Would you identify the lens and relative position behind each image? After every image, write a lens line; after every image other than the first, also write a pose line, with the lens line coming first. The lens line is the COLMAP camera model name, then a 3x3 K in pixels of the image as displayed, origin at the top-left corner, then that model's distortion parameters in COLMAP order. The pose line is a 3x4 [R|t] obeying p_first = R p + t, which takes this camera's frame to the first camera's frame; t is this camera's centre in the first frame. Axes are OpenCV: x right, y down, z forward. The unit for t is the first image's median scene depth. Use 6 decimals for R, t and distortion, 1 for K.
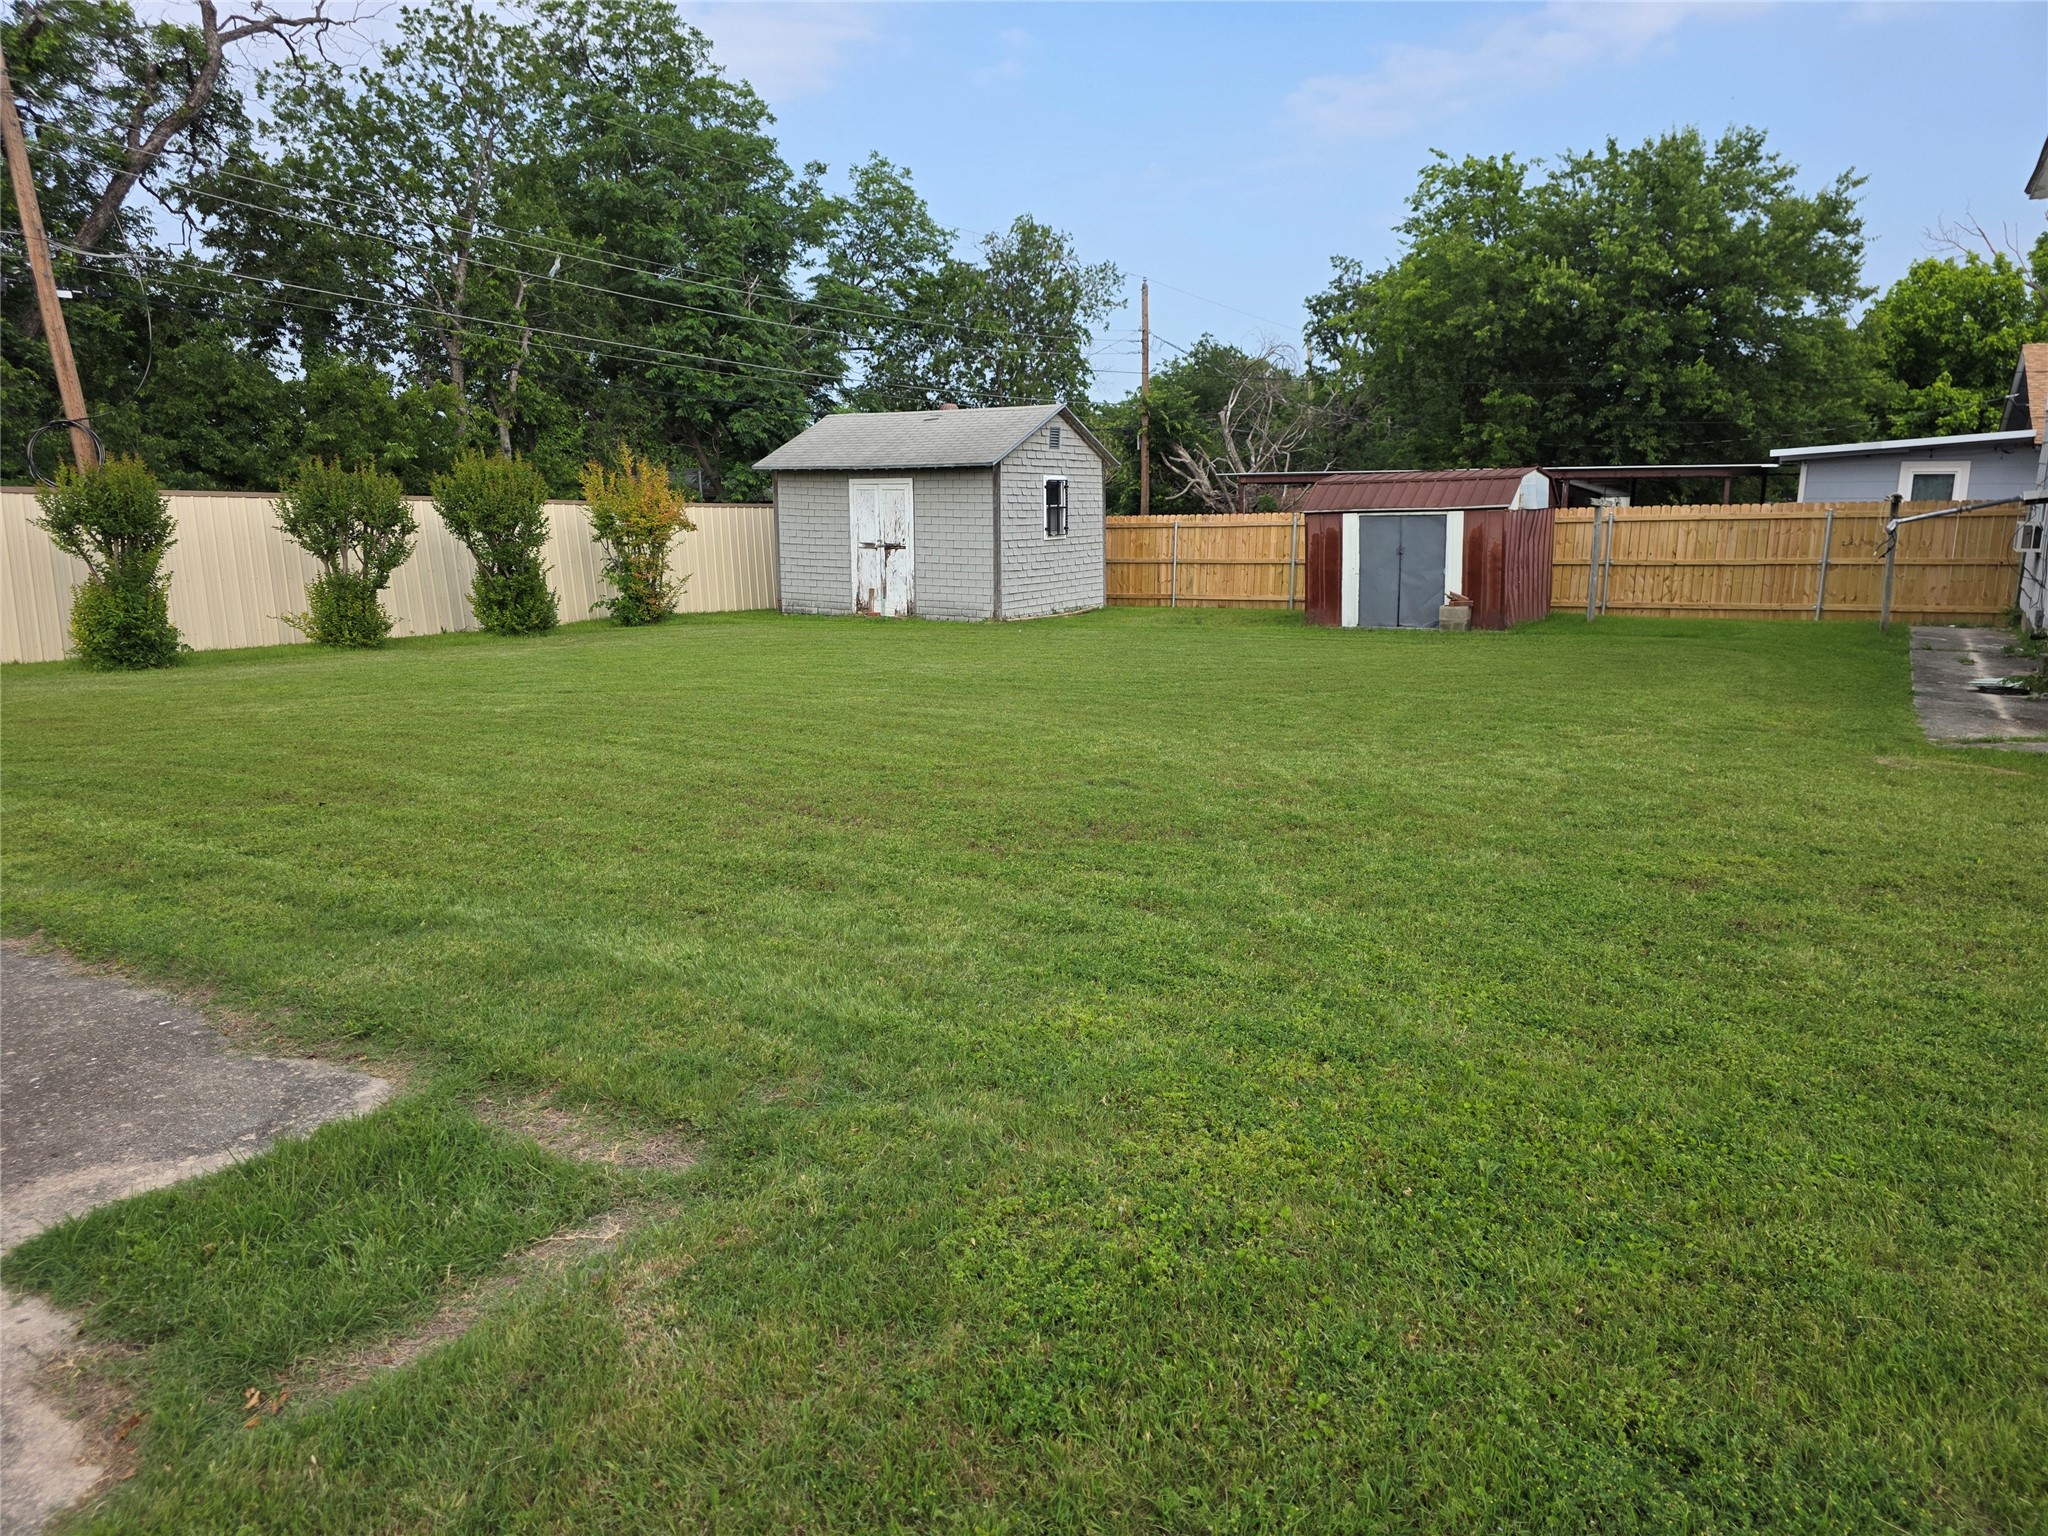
lens RADIAL K [[1385.0, 0, 1025.2], [0, 1385.0, 768.2], [0, 0, 1]] dist [0.024890, -0.011874]
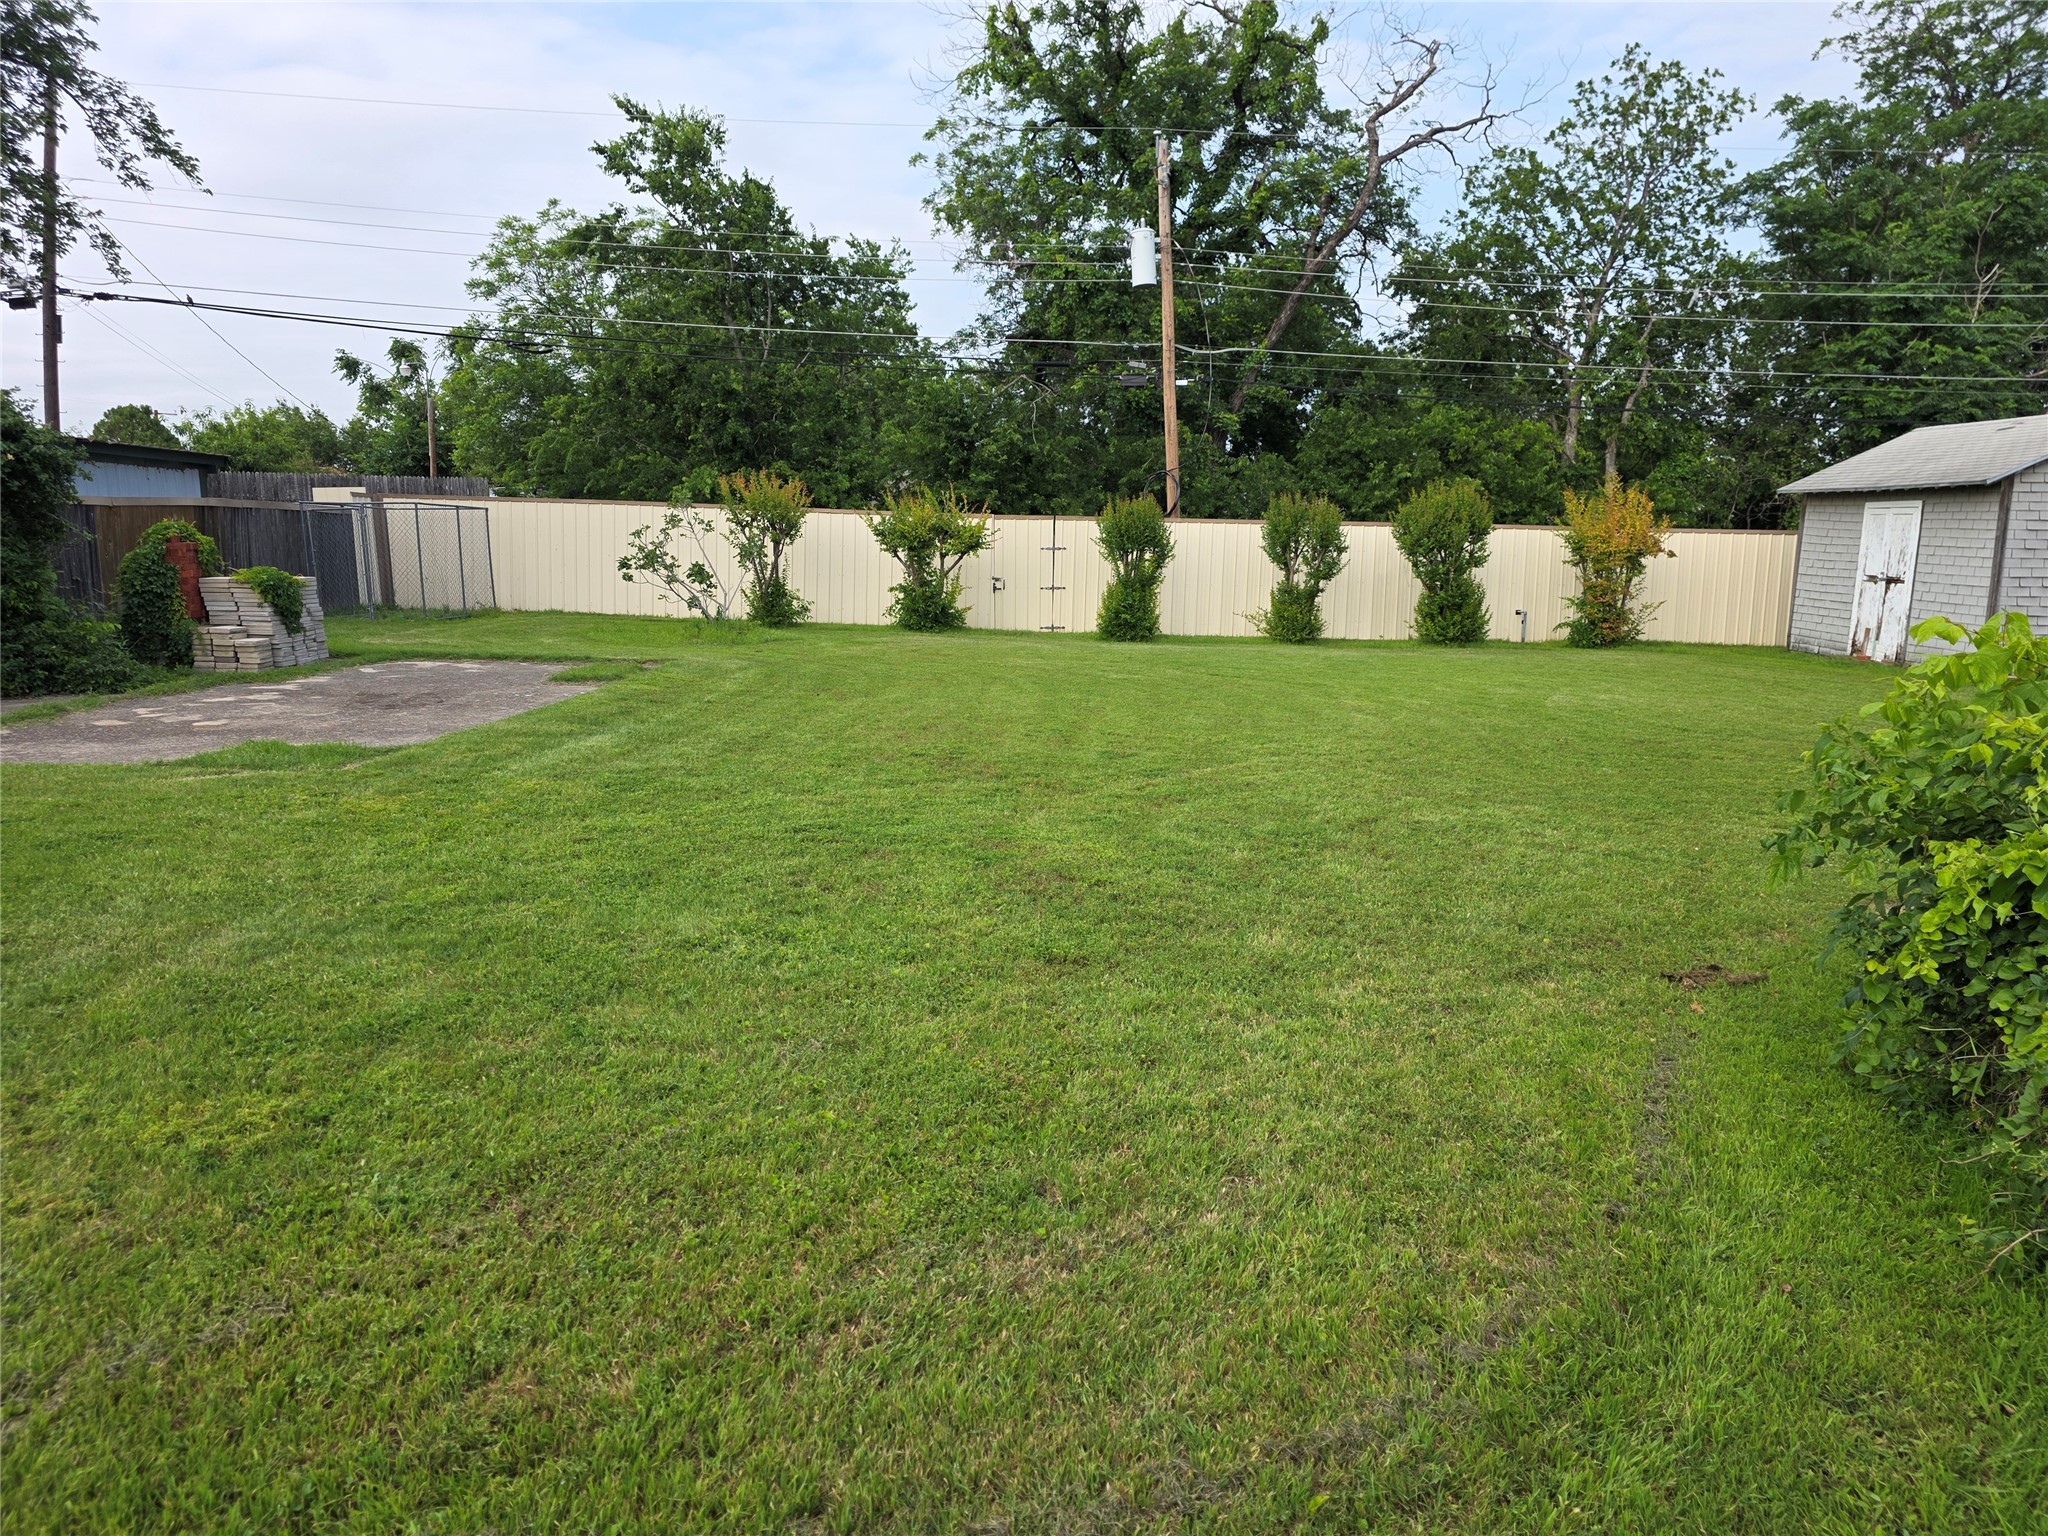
lens RADIAL K [[1385.0, 0, 1032.4], [0, 1385.0, 775.2], [0, 0, 1]] dist [0.024890, -0.011874]
pose [[0.532093, 0.153193, -0.832712, 0.371147], [-0.165784, 0.983309, 0.074964, -0.019270], [0.830297, 0.098163, 0.548609, 0.103879]]
